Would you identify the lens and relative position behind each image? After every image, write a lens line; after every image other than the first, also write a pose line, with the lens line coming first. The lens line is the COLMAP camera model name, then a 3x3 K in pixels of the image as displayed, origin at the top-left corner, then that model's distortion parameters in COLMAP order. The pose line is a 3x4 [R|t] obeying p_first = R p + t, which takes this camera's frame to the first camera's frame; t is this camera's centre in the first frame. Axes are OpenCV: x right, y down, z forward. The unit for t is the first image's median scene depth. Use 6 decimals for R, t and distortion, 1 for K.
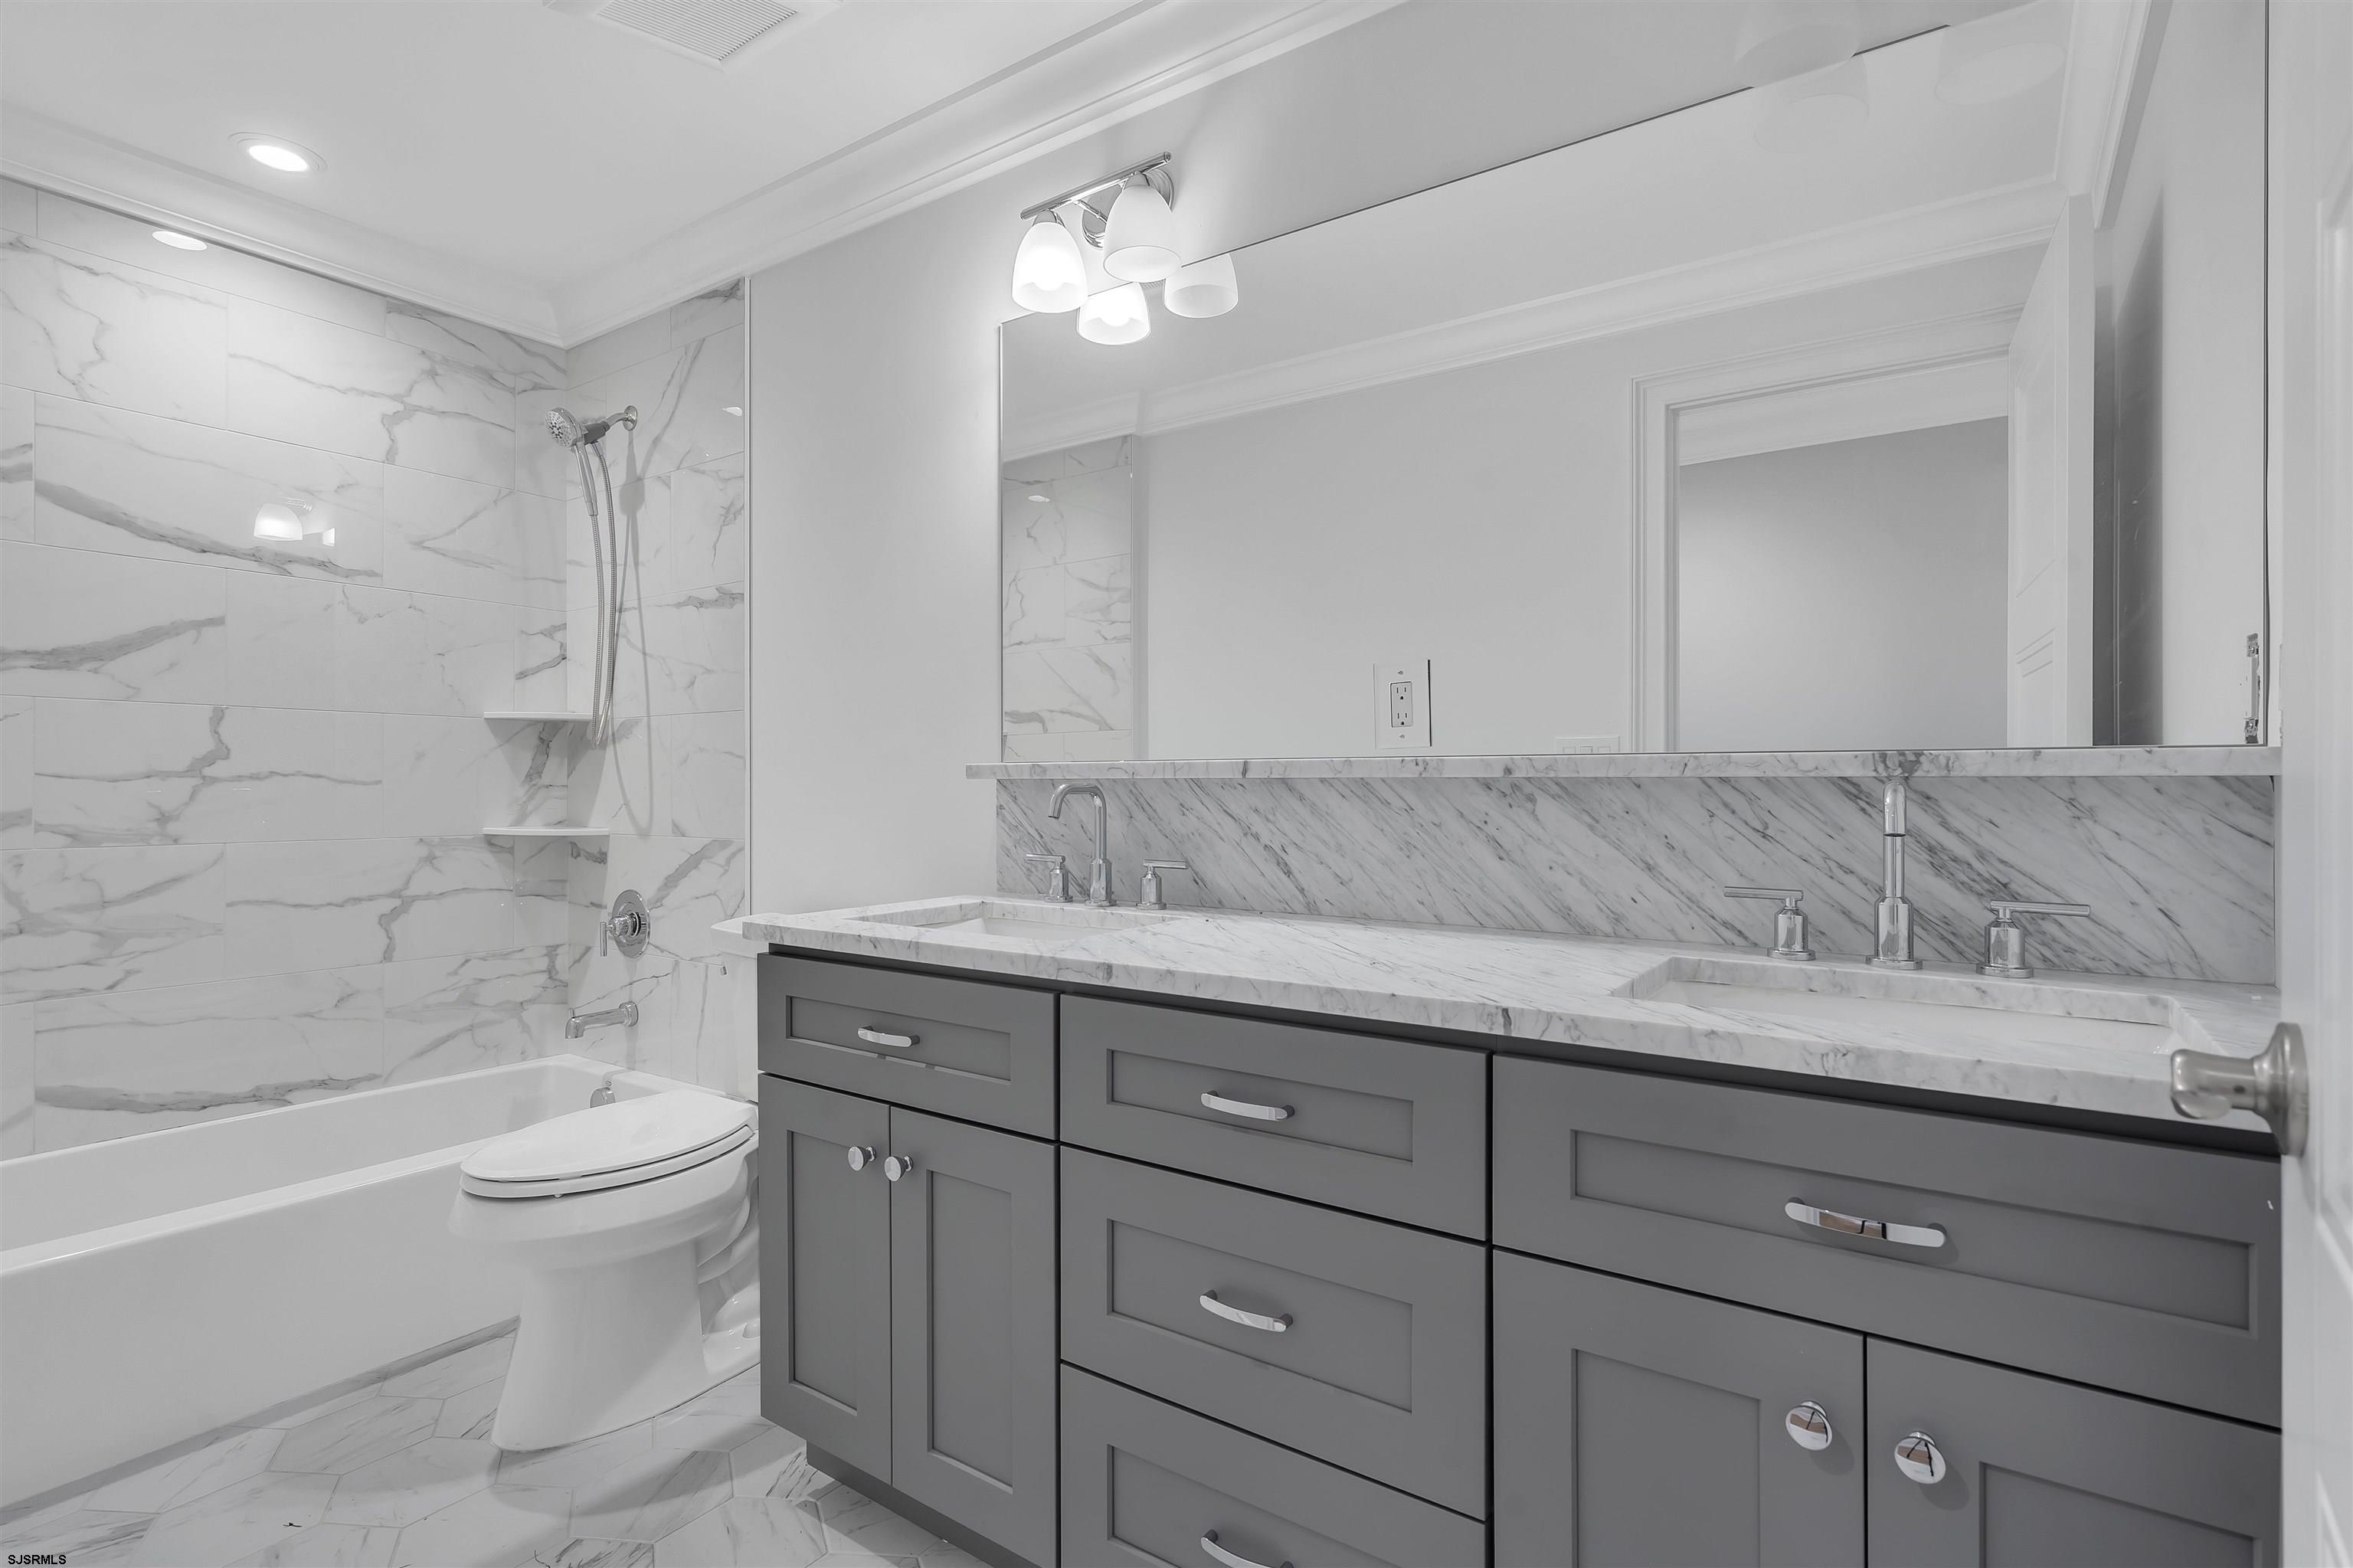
lens RADIAL K [[1140.7, 0, 1178.3], [0, 1140.7, 783.0], [0, 0, 1]] dist [0.000138, 0.001654]
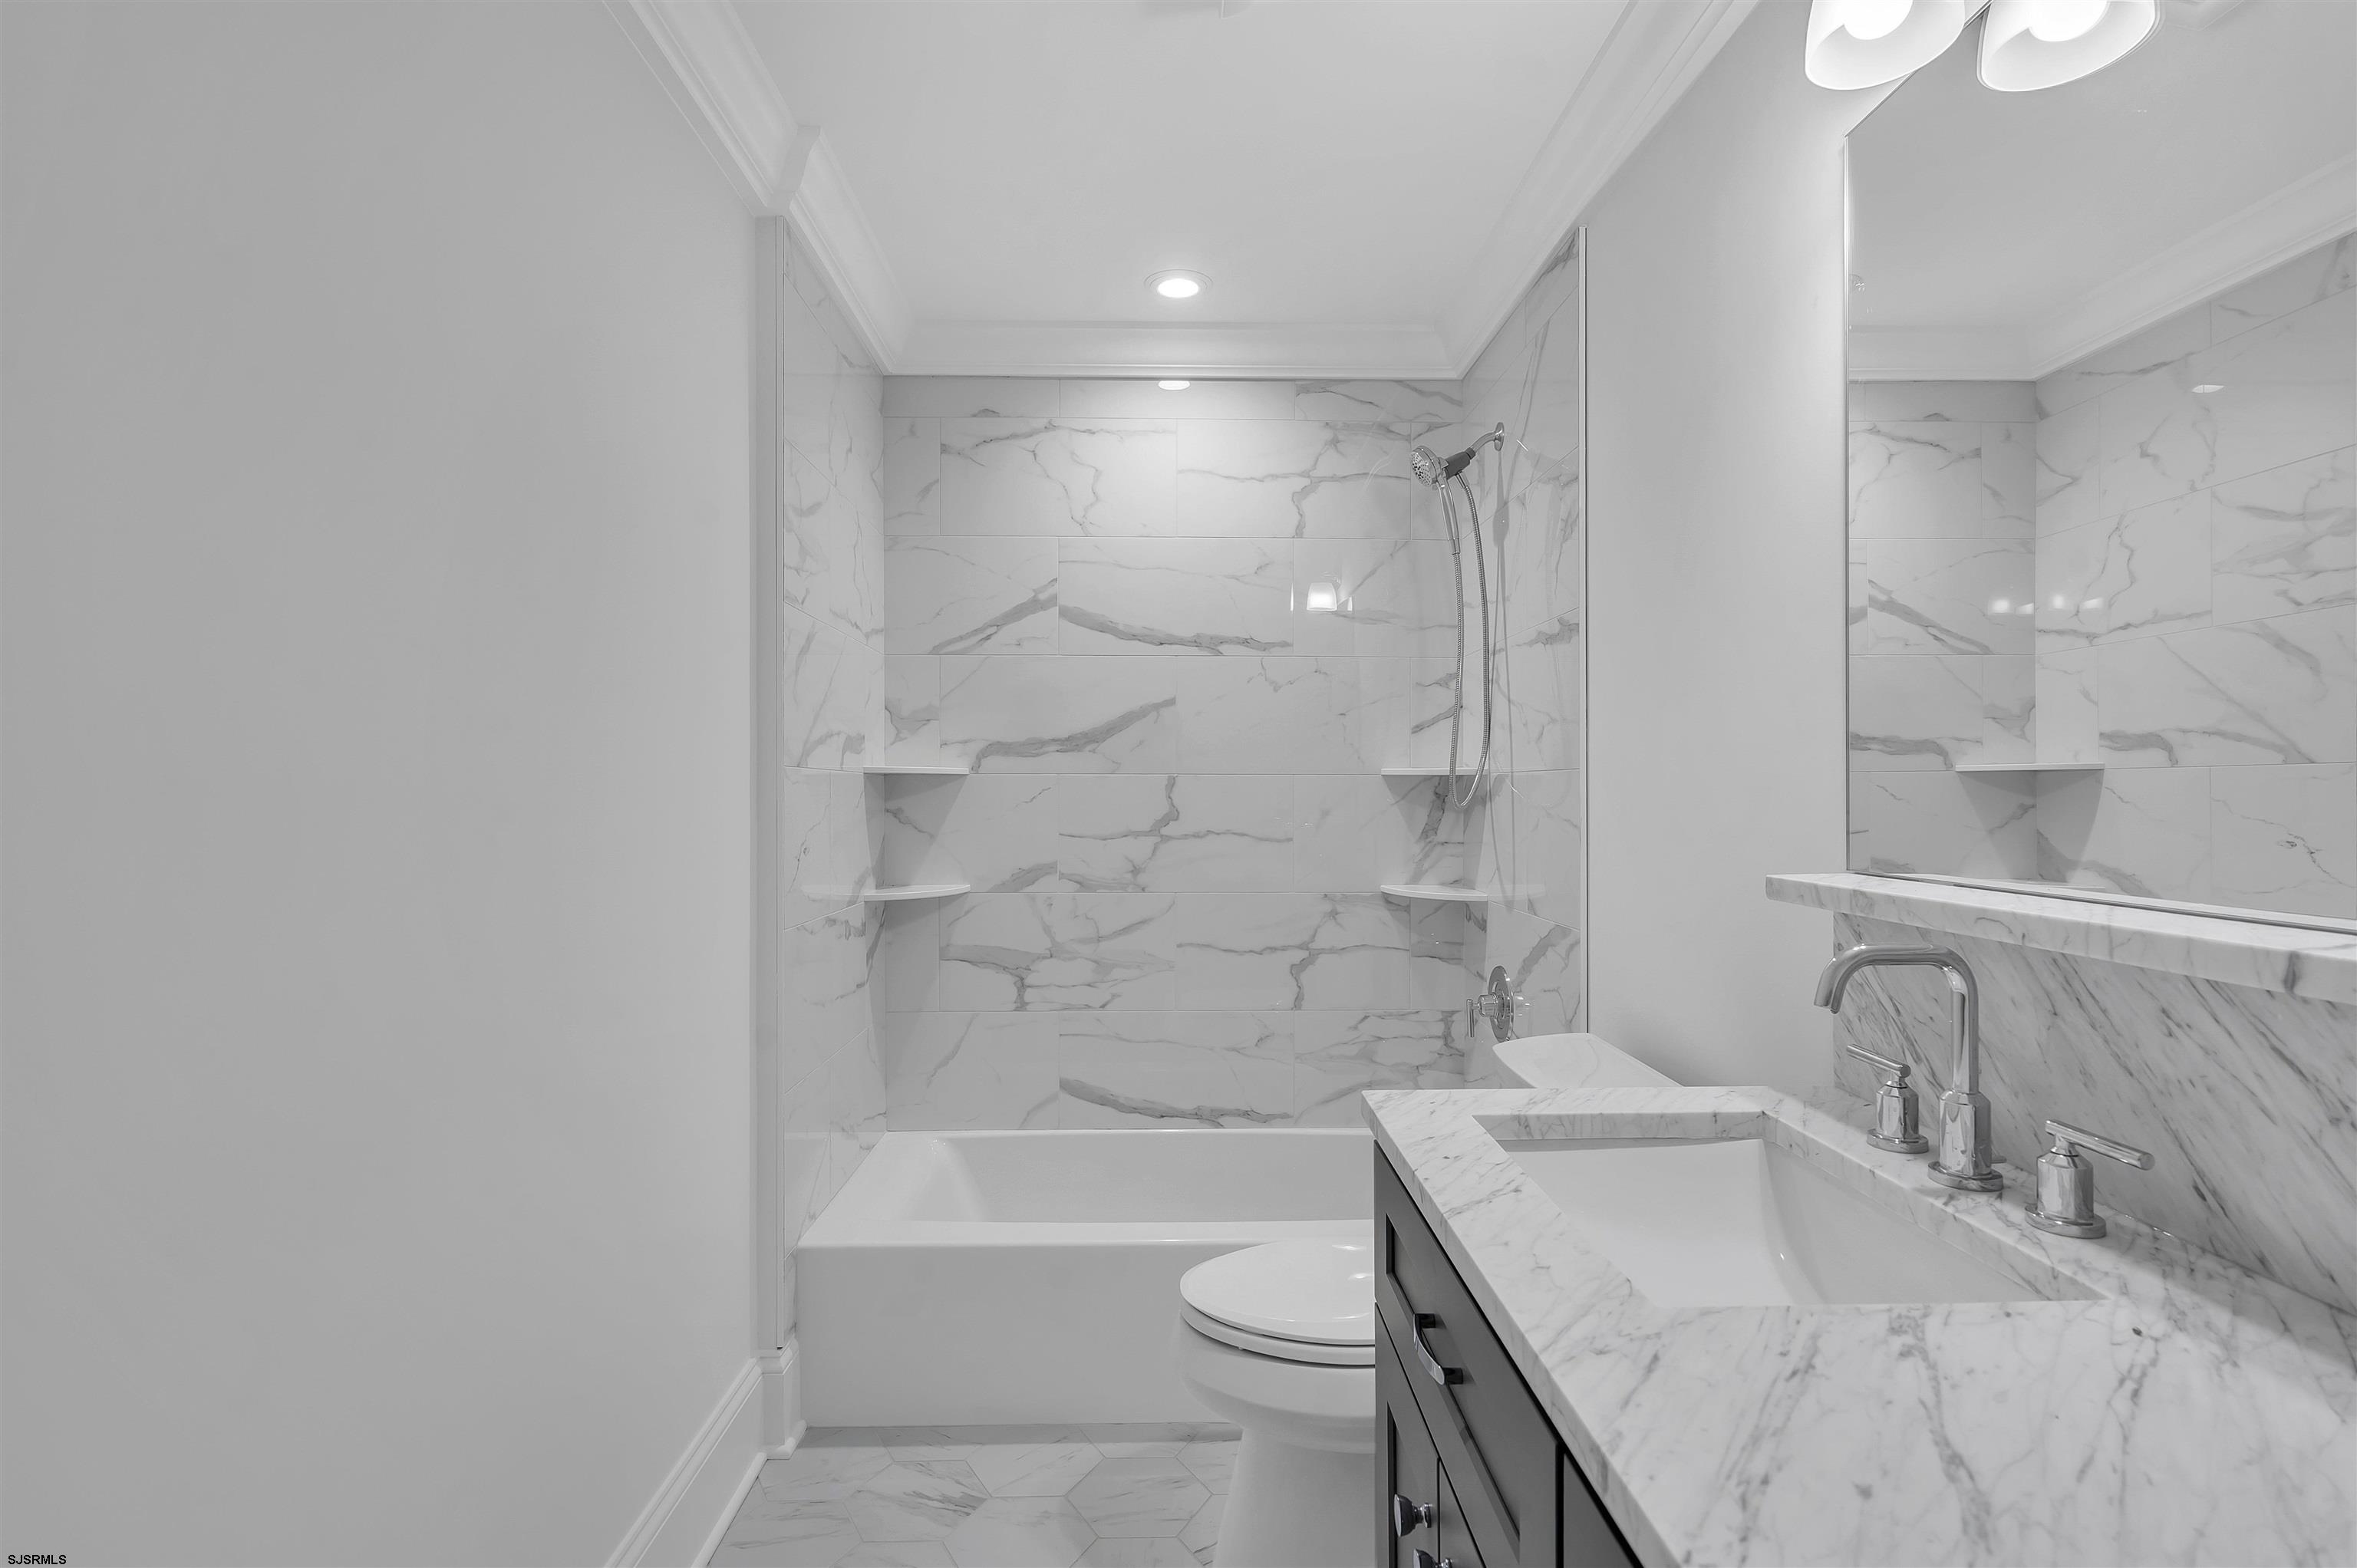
lens RADIAL K [[1142.5, 0, 1177.9], [0, 1142.5, 790.0], [0, 0, 1]] dist [0.000138, 0.001654]
pose [[0.591387, 0.000184, -0.806388, 0.097308], [0.002436, 0.999995, 0.002015, -0.050217], [0.806384, -0.003156, 0.591383, 0.291107]]
